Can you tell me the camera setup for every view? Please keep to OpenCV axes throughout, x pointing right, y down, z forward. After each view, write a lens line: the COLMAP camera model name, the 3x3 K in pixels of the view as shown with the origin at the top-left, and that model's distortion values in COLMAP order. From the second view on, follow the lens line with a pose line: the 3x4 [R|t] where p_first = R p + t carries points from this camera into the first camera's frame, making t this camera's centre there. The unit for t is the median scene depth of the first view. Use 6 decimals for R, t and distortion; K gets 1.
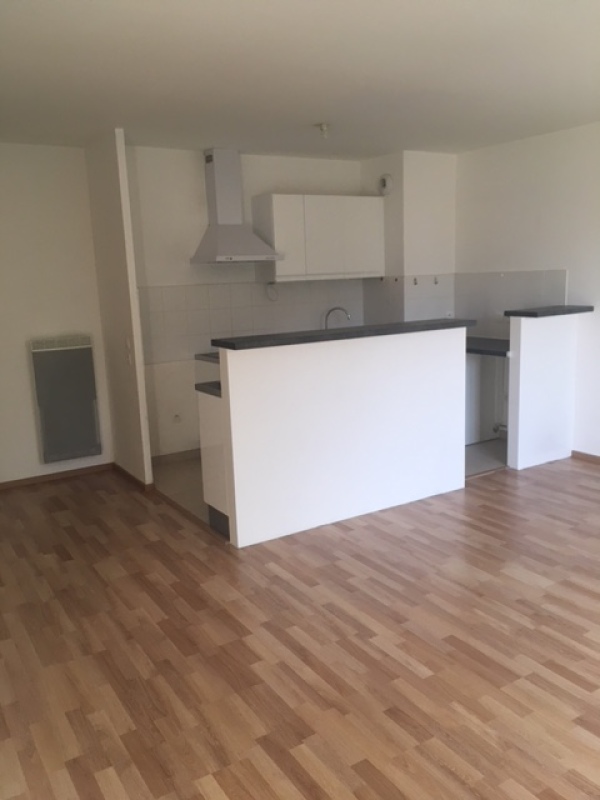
lens RADIAL K [[685.9, 0, 300.0], [0, 685.9, 400.0], [0, 0, 1]] dist [0.085601, -0.115814]
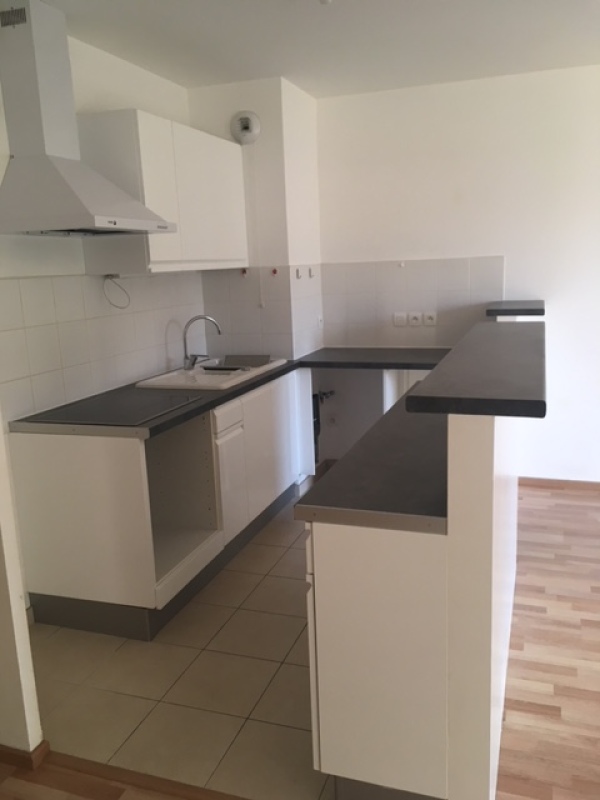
lens RADIAL K [[685.9, 0, 300.0], [0, 685.9, 400.0], [0, 0, 1]] dist [0.085601, -0.115814]
pose [[0.784092, -0.116149, 0.609680, -0.279237], [0.122586, 0.991963, 0.031323, -0.069873], [-0.608418, 0.050178, 0.792029, 0.472956]]
